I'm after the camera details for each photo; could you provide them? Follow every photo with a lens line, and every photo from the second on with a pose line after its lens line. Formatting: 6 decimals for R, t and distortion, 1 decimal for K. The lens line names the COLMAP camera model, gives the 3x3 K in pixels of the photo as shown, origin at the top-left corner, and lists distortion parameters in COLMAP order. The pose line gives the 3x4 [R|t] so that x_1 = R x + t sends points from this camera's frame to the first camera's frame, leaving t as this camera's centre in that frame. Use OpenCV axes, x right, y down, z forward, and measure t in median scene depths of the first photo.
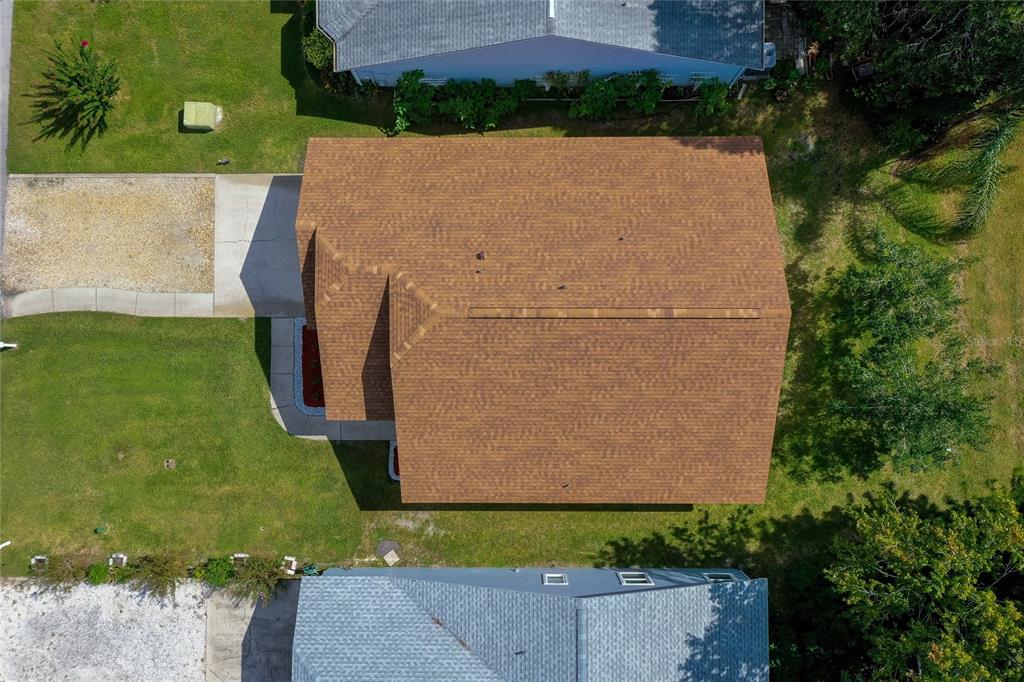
lens RADIAL K [[816.6, 0, 512.0], [0, 816.6, 341.0], [0, 0, 1]] dist [0.027765, 0.005714]
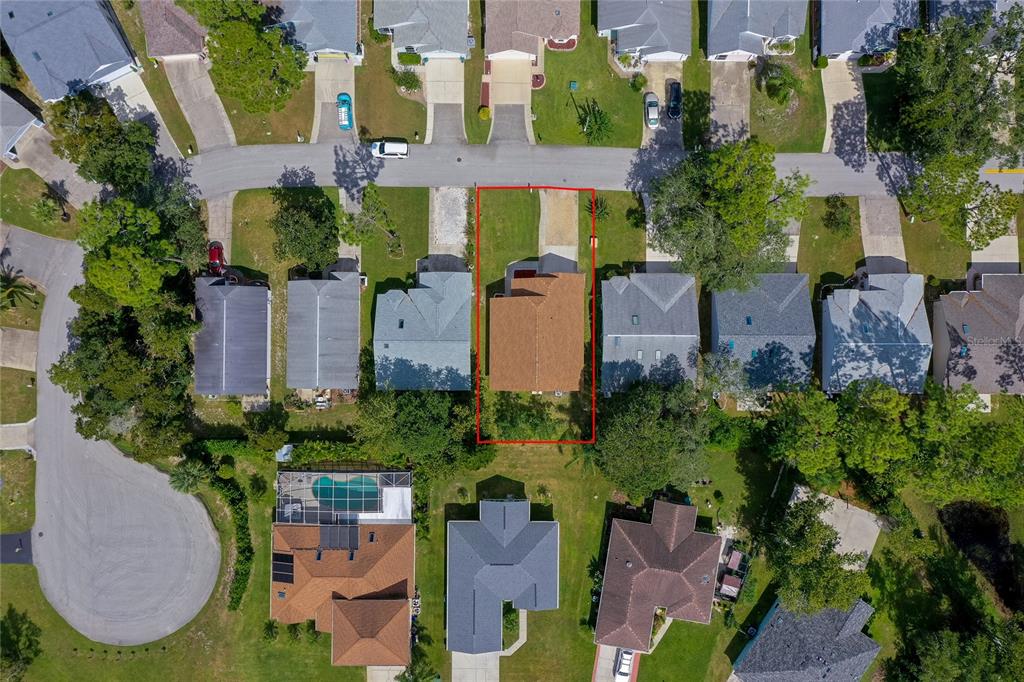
lens RADIAL K [[816.6, 0, 512.0], [0, 816.6, 341.0], [0, 0, 1]] dist [0.027765, 0.005714]
pose [[-0.005500, 0.999961, -0.006938, 0.088186], [-0.997627, -0.005010, 0.068662, -0.164976], [0.068625, 0.007300, 0.997616, -2.683548]]
